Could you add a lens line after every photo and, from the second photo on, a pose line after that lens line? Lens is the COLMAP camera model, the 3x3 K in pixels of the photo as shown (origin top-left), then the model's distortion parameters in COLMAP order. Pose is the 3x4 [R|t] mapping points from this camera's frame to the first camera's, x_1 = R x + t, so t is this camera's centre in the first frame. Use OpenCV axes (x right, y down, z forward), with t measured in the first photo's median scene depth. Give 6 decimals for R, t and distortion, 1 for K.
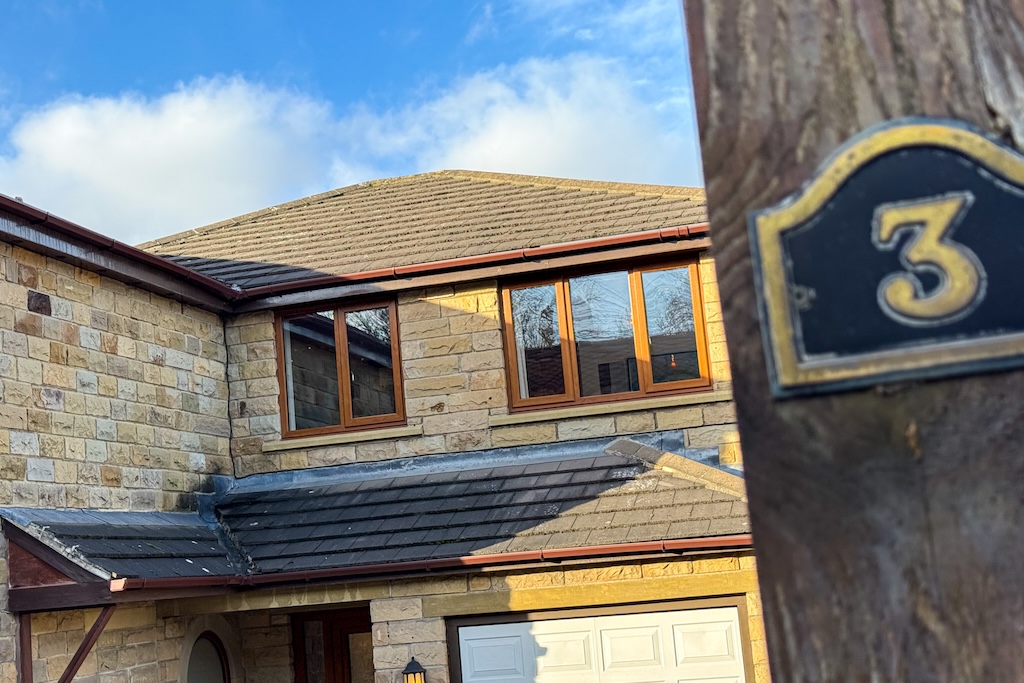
lens RADIAL K [[1413.1, 0, 514.0], [0, 1413.1, 341.9], [0, 0, 1]] dist [-0.005699, 0.000000]
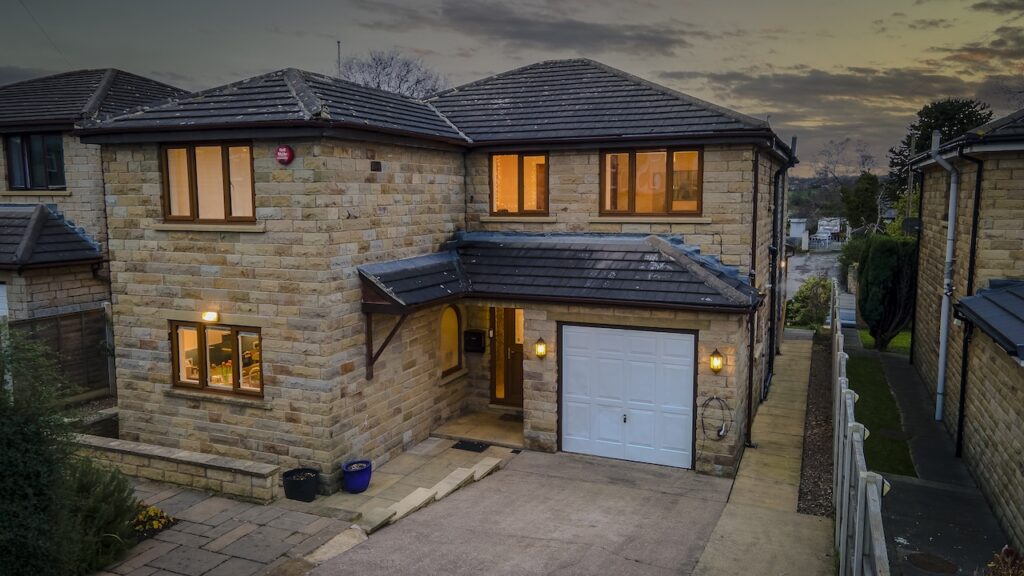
lens RADIAL K [[738.8, 0, 509.7], [0, 738.8, 284.8], [0, 0, 1]] dist [0.006863, 0.000241]
pose [[0.985086, 0.099160, -0.140615, 0.030855], [-0.053710, 0.953612, 0.296210, -0.172517], [0.163464, -0.284240, 0.944715, -0.057496]]
